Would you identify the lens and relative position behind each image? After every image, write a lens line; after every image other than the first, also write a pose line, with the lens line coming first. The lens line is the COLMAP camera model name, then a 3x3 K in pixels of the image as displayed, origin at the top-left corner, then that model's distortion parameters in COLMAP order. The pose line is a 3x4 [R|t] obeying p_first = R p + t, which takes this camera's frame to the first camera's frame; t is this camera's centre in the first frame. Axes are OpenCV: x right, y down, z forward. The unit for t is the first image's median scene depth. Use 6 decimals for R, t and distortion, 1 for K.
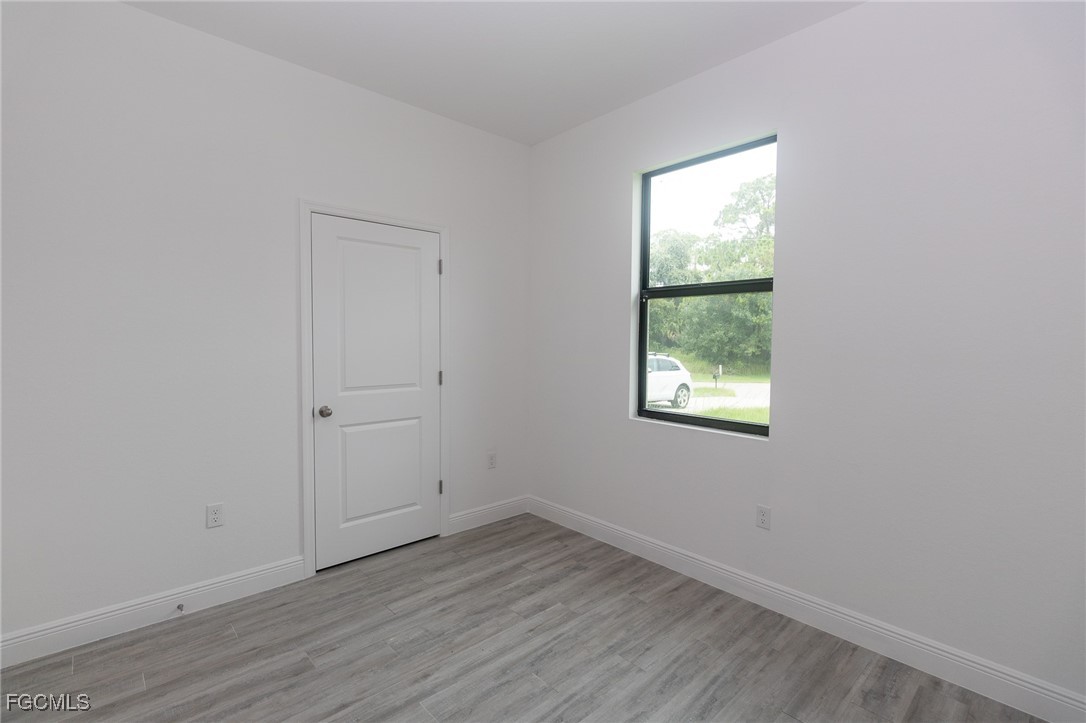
lens RADIAL K [[498.0, 0, 538.8], [0, 498.0, 360.6], [0, 0, 1]] dist [0.002276, 0.001346]
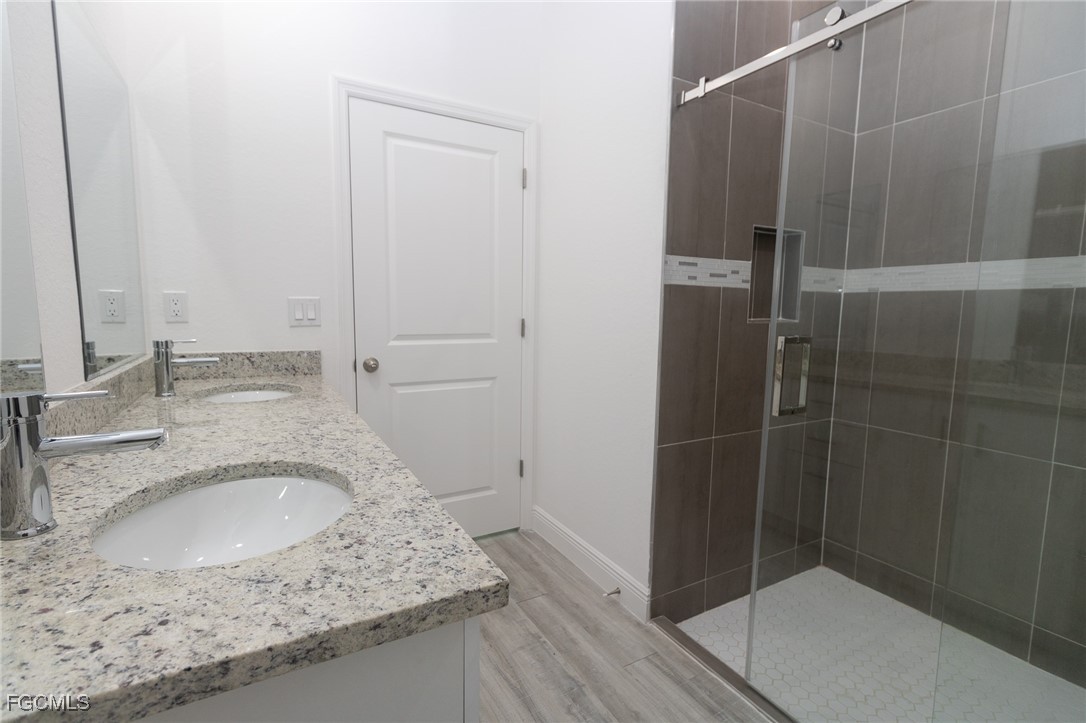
lens RADIAL K [[498.0, 0, 536.2], [0, 498.0, 364.9], [0, 0, 1]] dist [0.002276, 0.001346]
pose [[0.973146, 0.029915, -0.228236, -0.001142], [-0.014126, 0.997412, 0.070502, 0.046900], [0.229754, -0.065385, 0.971050, 0.329076]]
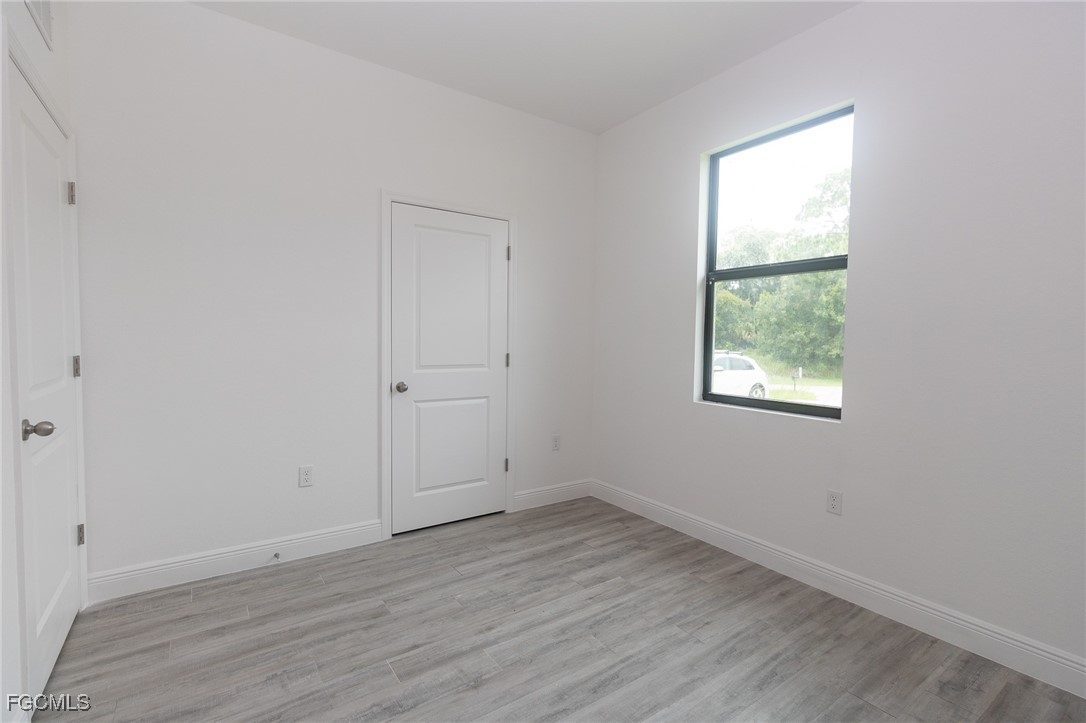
lens RADIAL K [[498.0, 0, 541.4], [0, 498.0, 361.3], [0, 0, 1]] dist [0.002276, 0.001346]
pose [[0.991373, 0.011404, -0.130577, 0.011296], [-0.011436, 0.999934, 0.000503, 0.045636], [0.130574, 0.000994, 0.991438, -0.030024]]
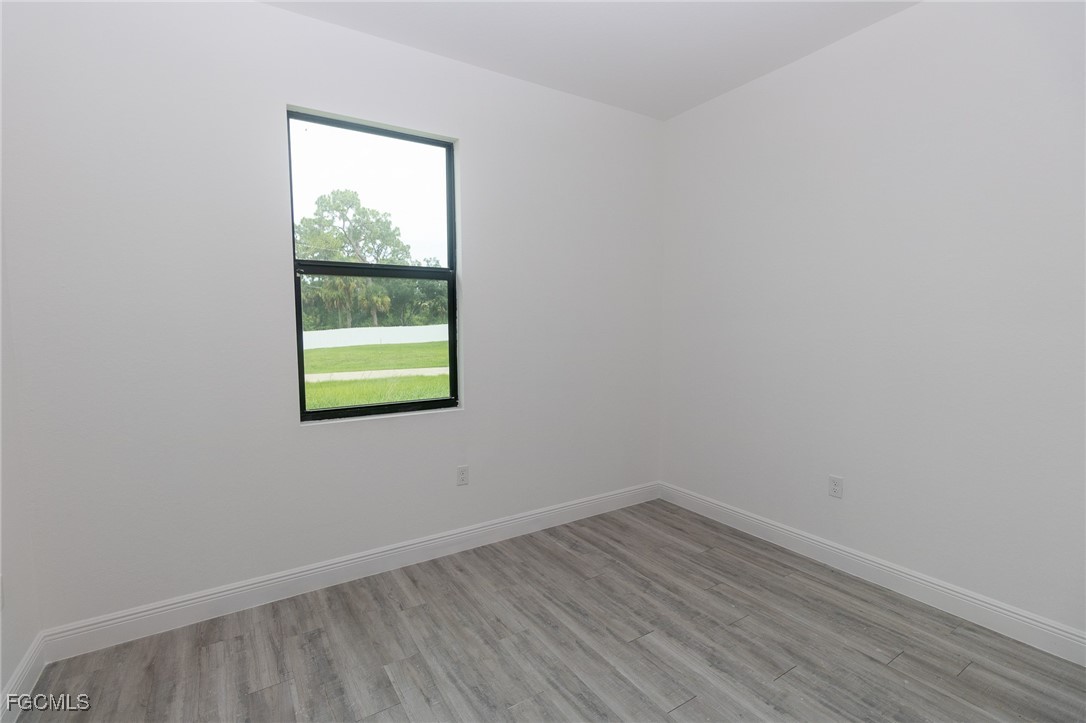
lens RADIAL K [[498.0, 0, 543.1], [0, 498.0, 361.5], [0, 0, 1]] dist [0.002276, 0.001346]
pose [[0.170449, -0.090122, 0.981236, -0.610750], [0.051309, 0.995270, 0.082498, -0.035685], [-0.984030, 0.036285, 0.174267, 0.580917]]
